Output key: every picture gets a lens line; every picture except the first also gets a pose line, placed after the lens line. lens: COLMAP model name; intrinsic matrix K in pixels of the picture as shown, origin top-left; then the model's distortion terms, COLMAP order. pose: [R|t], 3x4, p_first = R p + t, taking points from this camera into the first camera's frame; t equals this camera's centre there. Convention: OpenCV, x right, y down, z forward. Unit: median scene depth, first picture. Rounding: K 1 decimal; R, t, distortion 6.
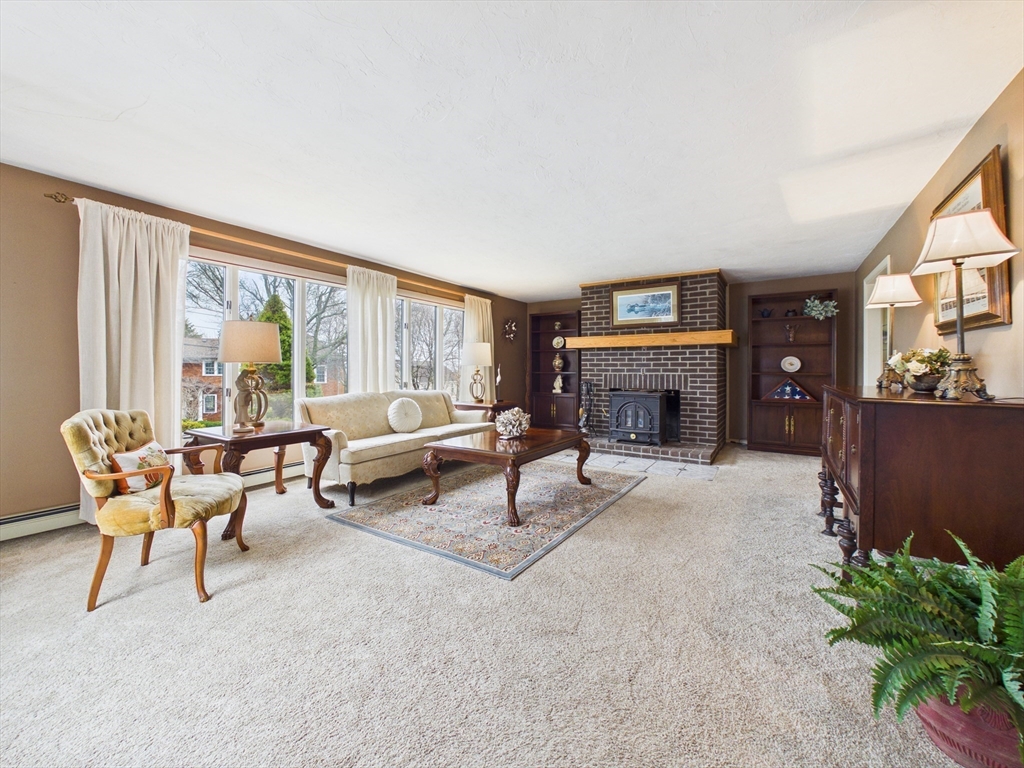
lens RADIAL K [[411.2, 0, 505.7], [0, 411.2, 378.2], [0, 0, 1]] dist [0.000702, -0.000118]
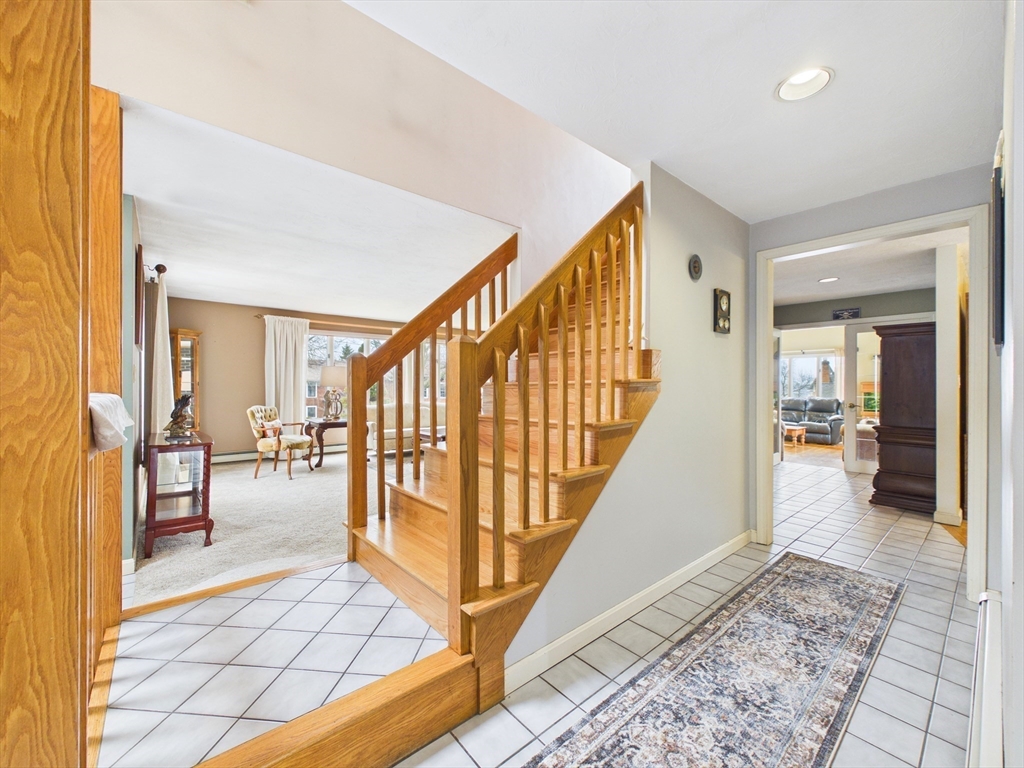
lens RADIAL K [[411.2, 0, 511.4], [0, 411.2, 383.6], [0, 0, 1]] dist [0.000702, -0.000118]
pose [[0.939788, -0.017688, -0.341299, 0.733014], [0.012398, 0.999767, -0.017676, -0.002083], [0.341532, 0.012380, 0.939789, -0.482592]]
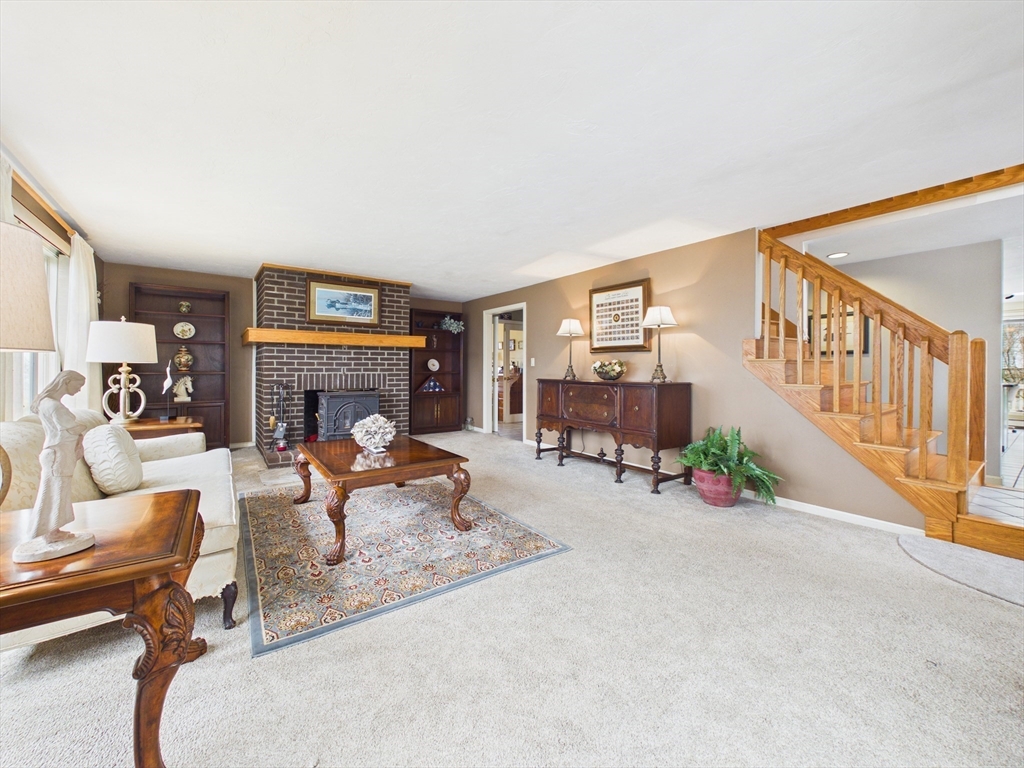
lens RADIAL K [[411.2, 0, 516.7], [0, 411.2, 378.1], [0, 0, 1]] dist [0.000702, -0.000118]
pose [[0.357023, -0.020376, 0.933873, -0.453012], [0.017988, 0.999727, 0.014936, -0.007072], [-0.933922, 0.011466, 0.357292, 0.288181]]
